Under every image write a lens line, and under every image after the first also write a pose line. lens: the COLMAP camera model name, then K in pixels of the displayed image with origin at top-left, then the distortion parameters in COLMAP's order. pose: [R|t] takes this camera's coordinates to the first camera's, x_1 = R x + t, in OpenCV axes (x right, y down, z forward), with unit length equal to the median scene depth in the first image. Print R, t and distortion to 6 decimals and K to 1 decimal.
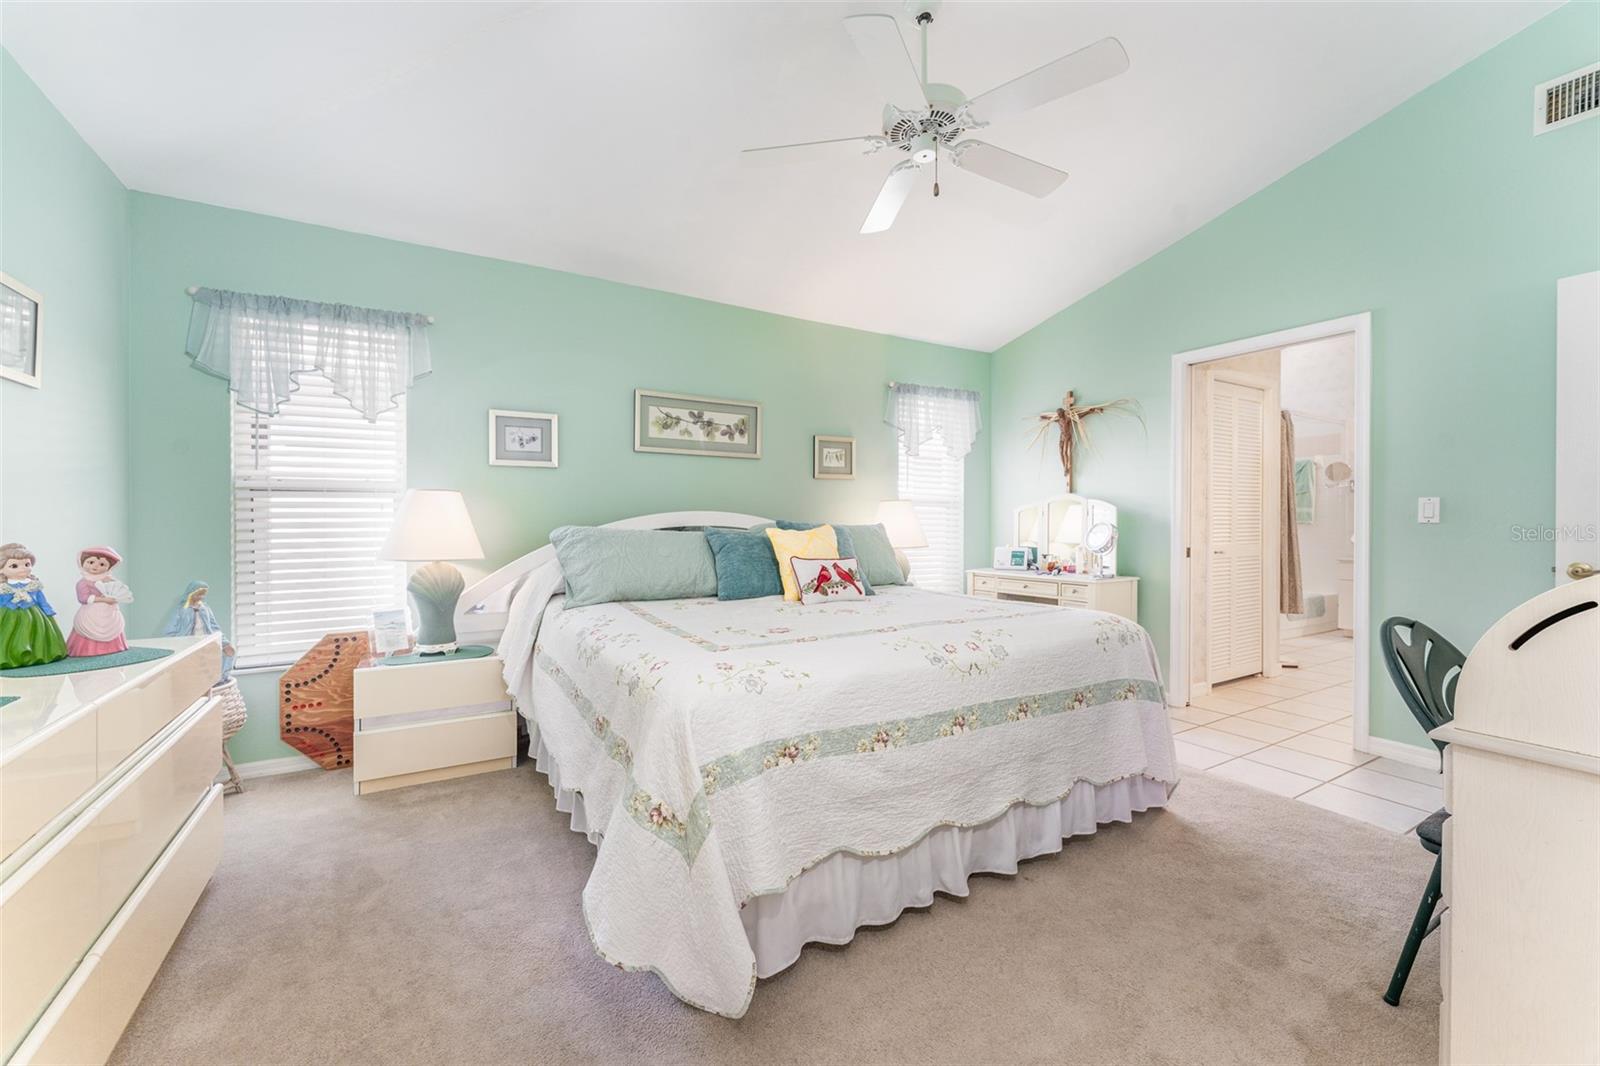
lens RADIAL K [[636.4, 0, 767.0], [0, 636.4, 533.9], [0, 0, 1]] dist [-0.002711, -0.000081]
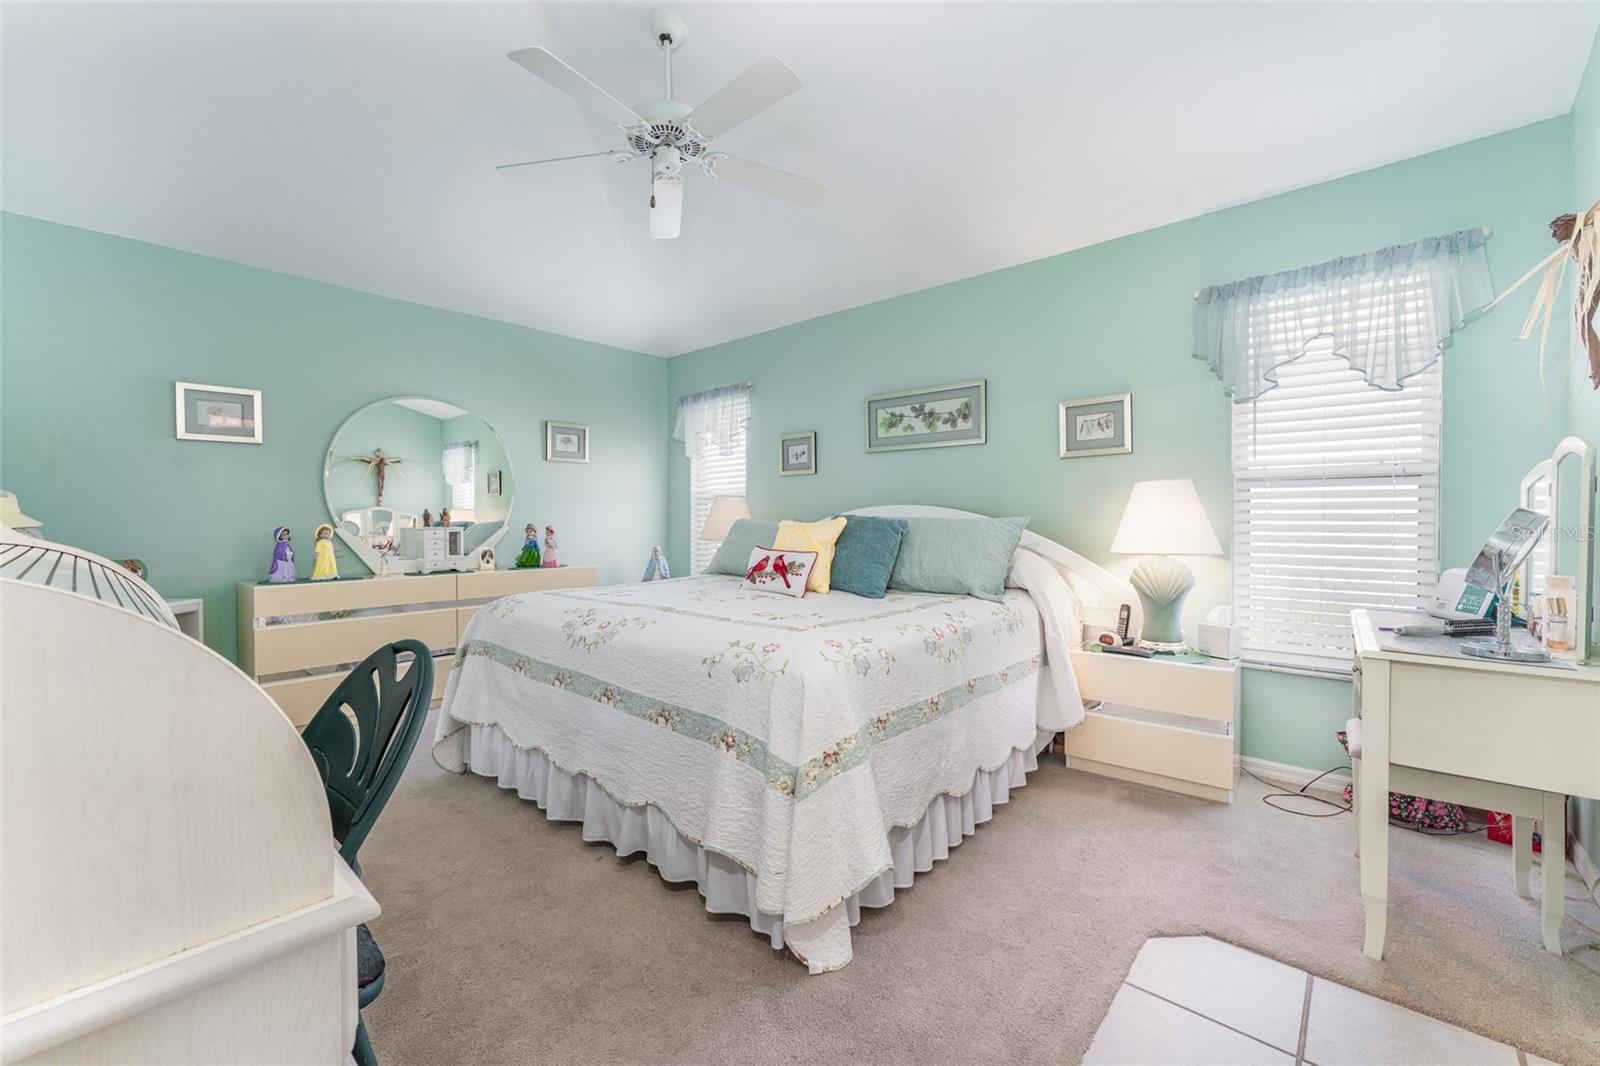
lens RADIAL K [[642.1, 0, 796.8], [0, 642.1, 528.3], [0, 0, 1]] dist [0.003321, 0.000317]
pose [[0.323285, 0.010492, -0.946244, 0.796108], [-0.021762, 0.999757, 0.003650, 0.000022], [0.946052, 0.019412, 0.323434, 0.515421]]
